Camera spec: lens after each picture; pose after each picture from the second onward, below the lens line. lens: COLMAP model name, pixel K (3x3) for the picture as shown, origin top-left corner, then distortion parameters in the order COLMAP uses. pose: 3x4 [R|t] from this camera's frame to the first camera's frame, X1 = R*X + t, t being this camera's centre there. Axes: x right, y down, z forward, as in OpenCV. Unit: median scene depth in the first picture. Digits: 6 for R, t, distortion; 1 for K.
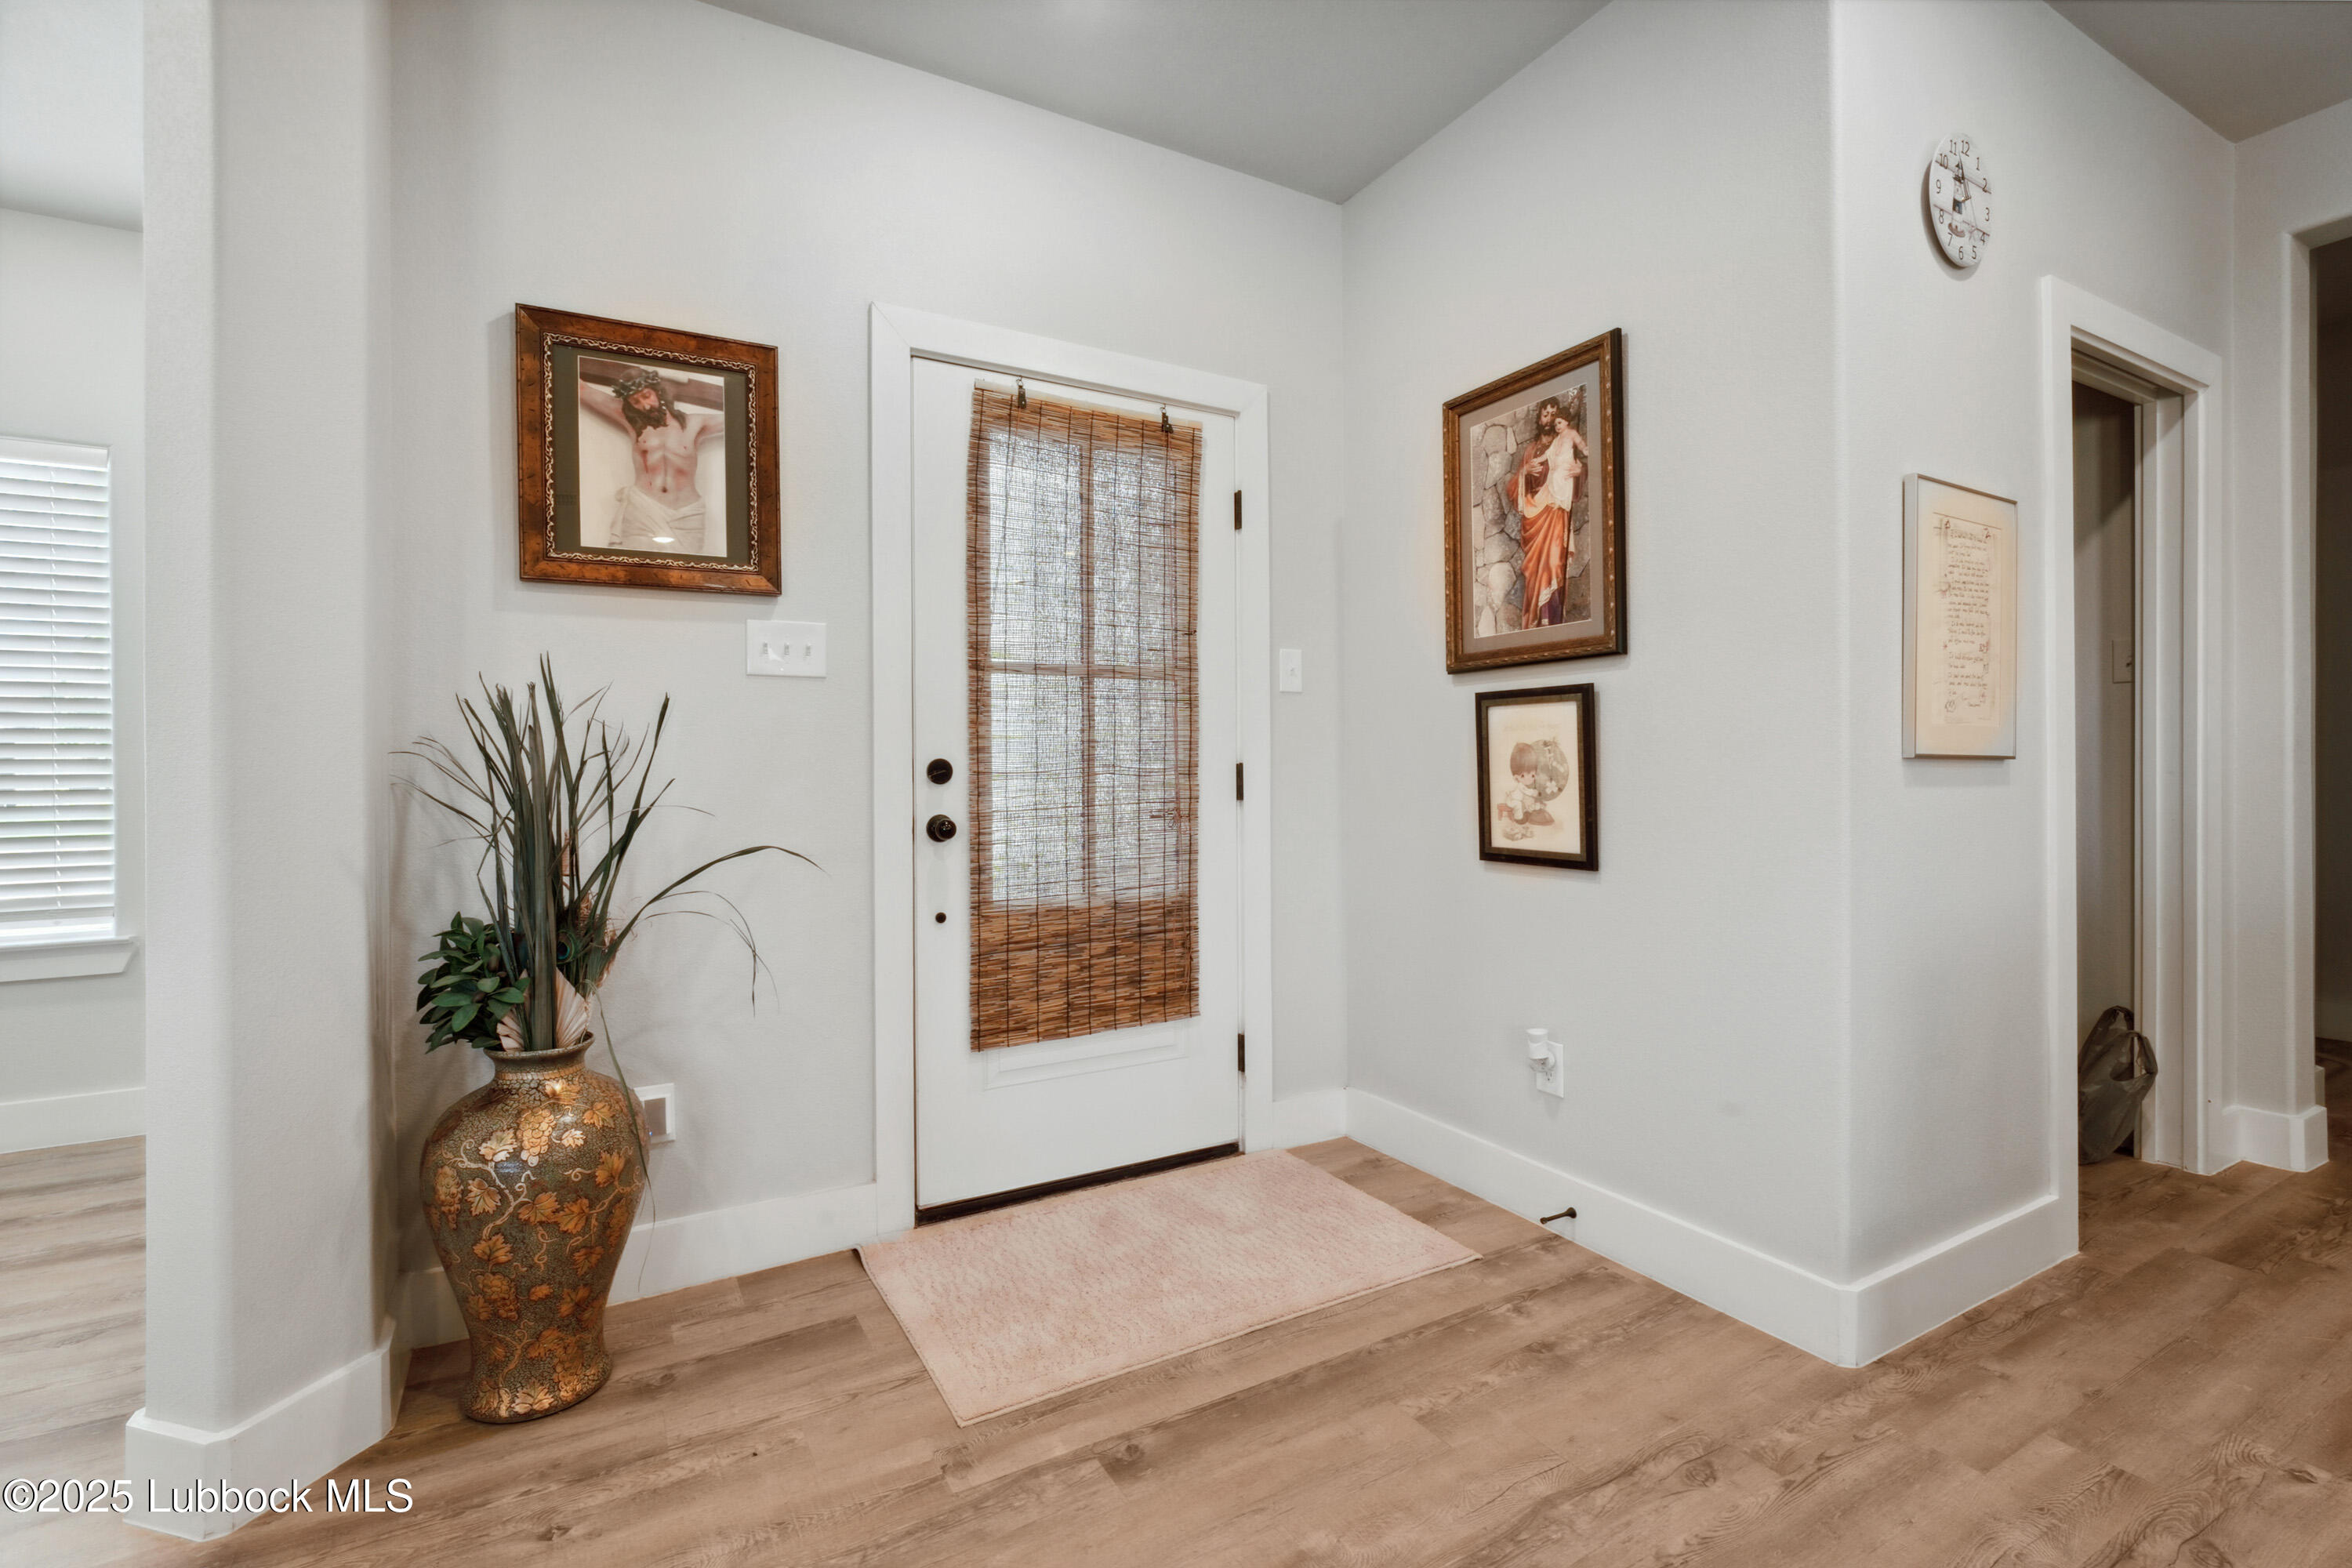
lens RADIAL K [[1061.5, 0, 1178.8], [0, 1061.5, 772.6], [0, 0, 1]] dist [-0.008012, 0.001013]
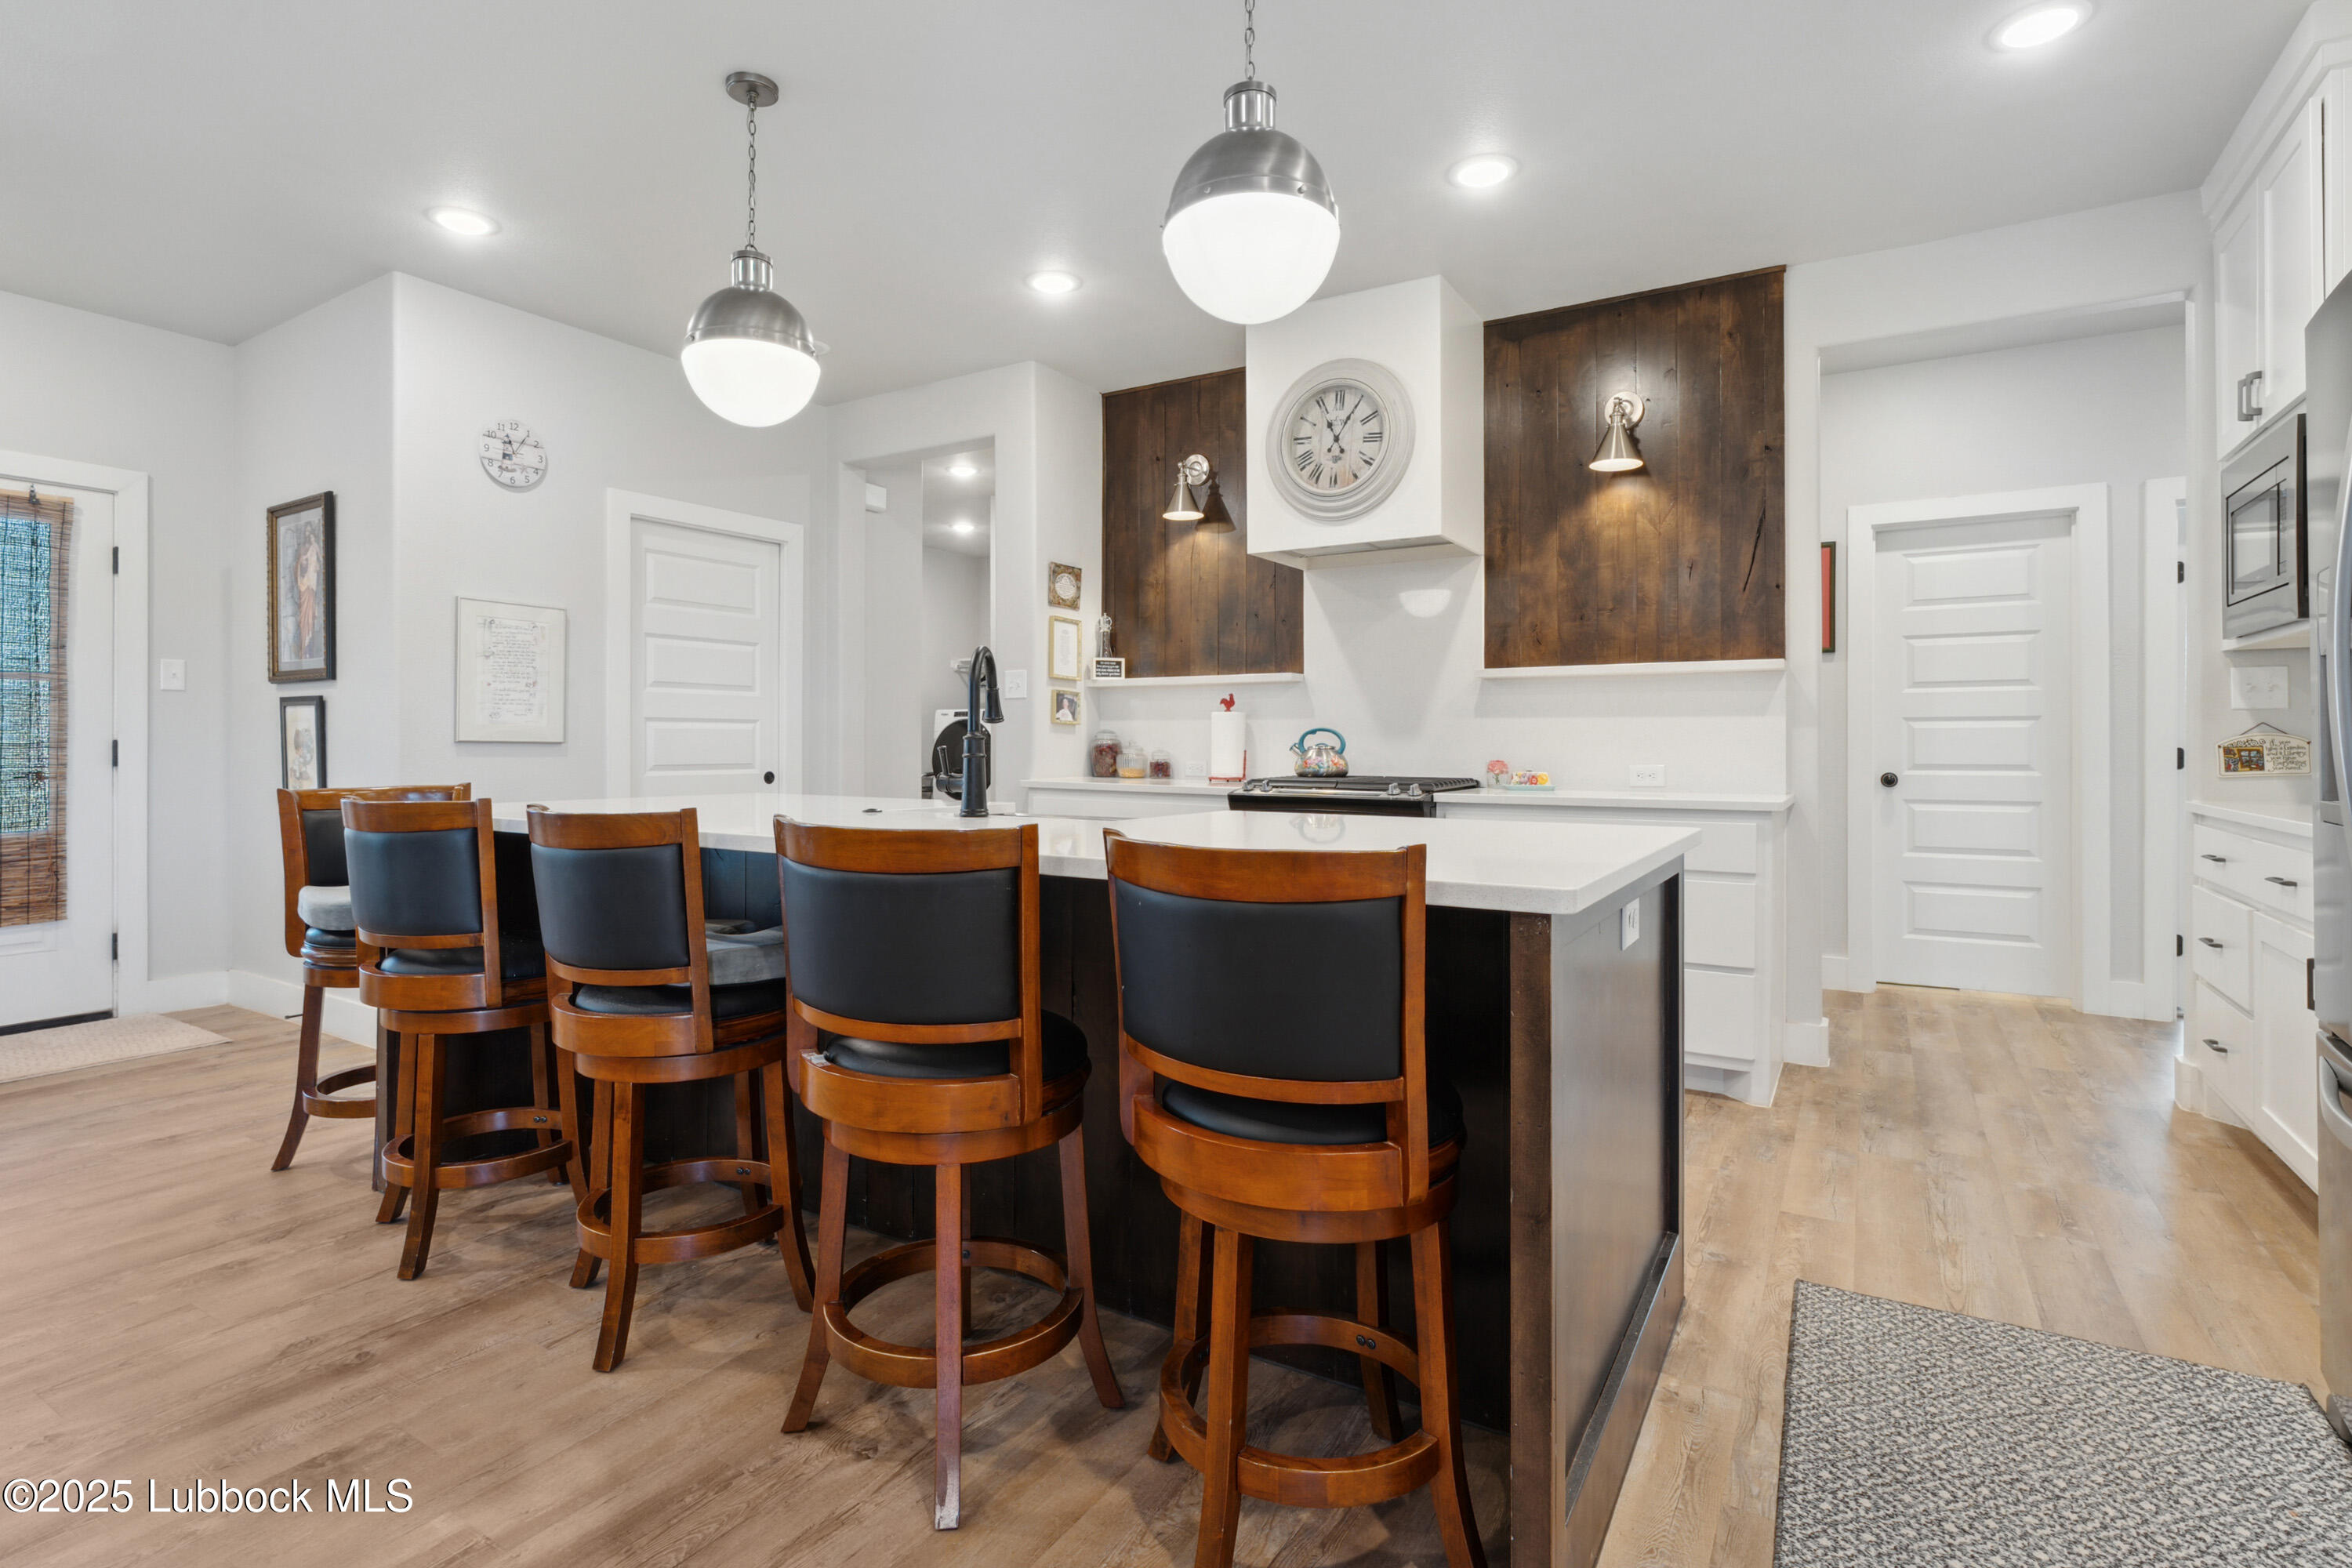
lens RADIAL K [[1137.4, 0, 1171.6], [0, 1137.4, 745.5], [0, 0, 1]] dist [-0.008166, -0.000065]
pose [[0.878374, 0.007312, 0.477917, 0.632927], [-0.007672, 0.999970, -0.001198, -0.011693], [-0.477912, -0.002615, 0.878404, -1.086759]]
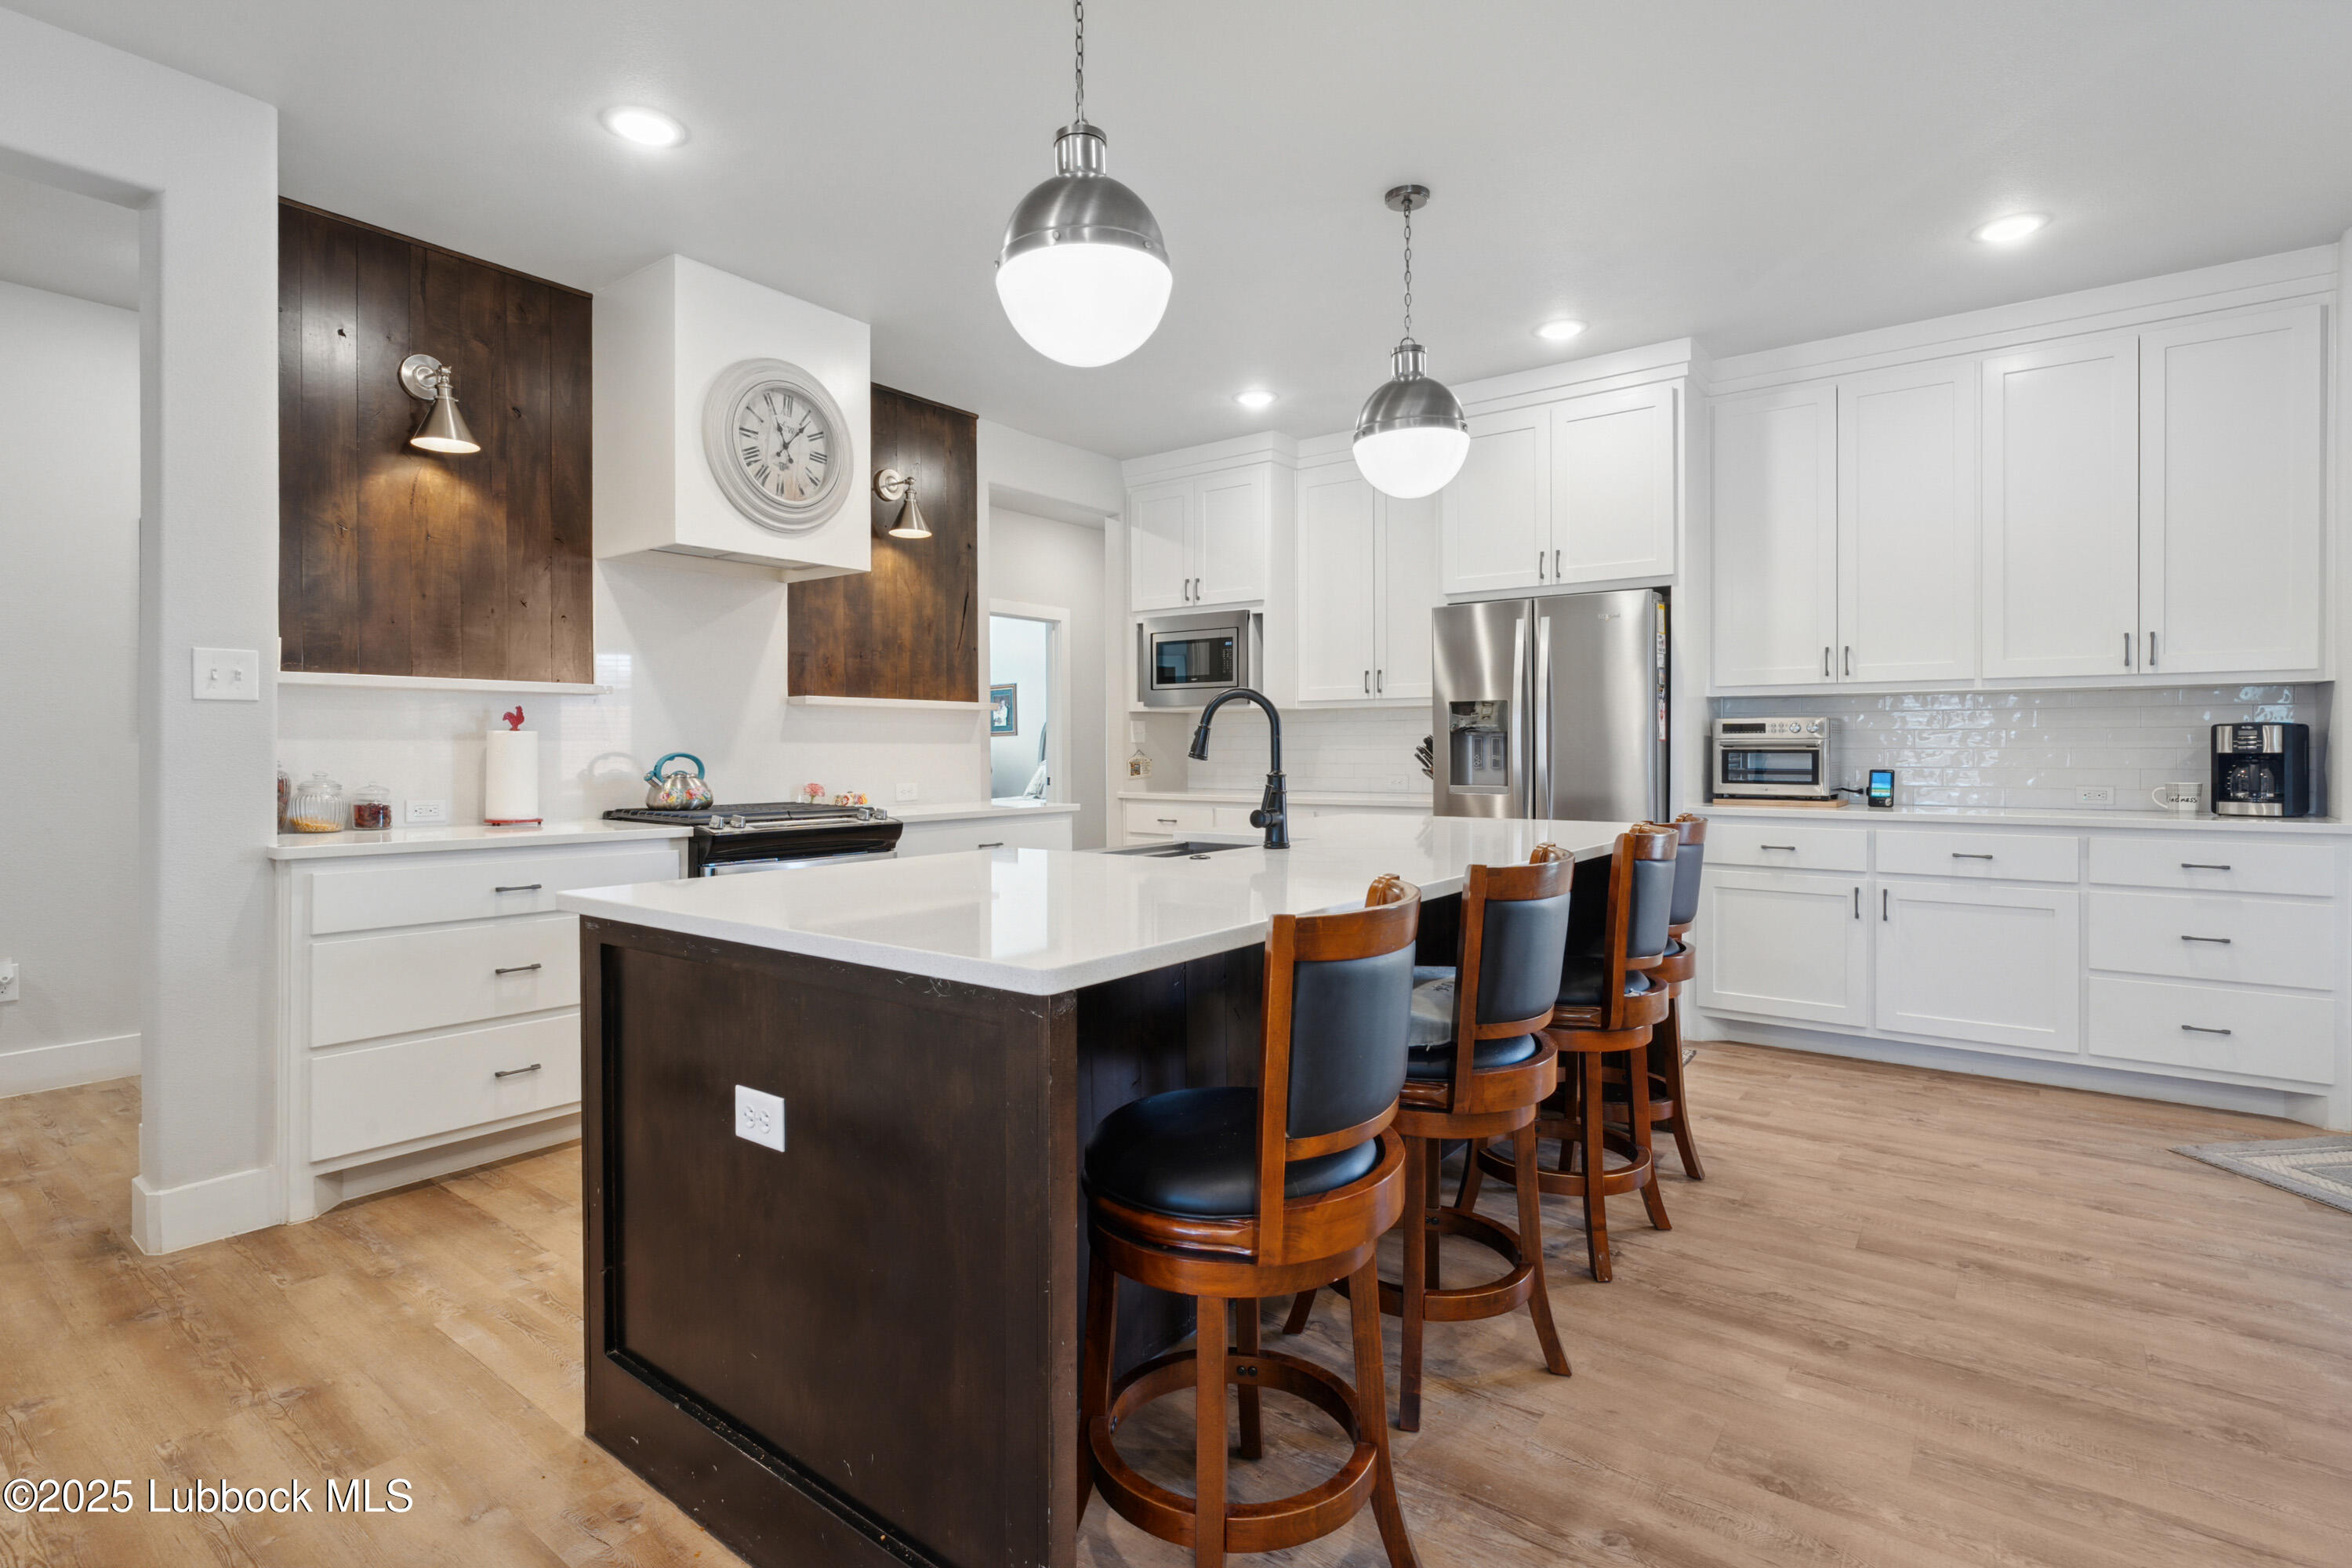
lens RADIAL K [[1129.0, 0, 1168.4], [0, 1129.0, 755.7], [0, 0, 1]] dist [-0.011818, -0.000437]
pose [[-0.387132, 0.000841, 0.922024, 0.045270], [0.004650, 0.999989, 0.001040, -0.037362], [-0.922012, 0.004691, -0.387132, 0.297157]]
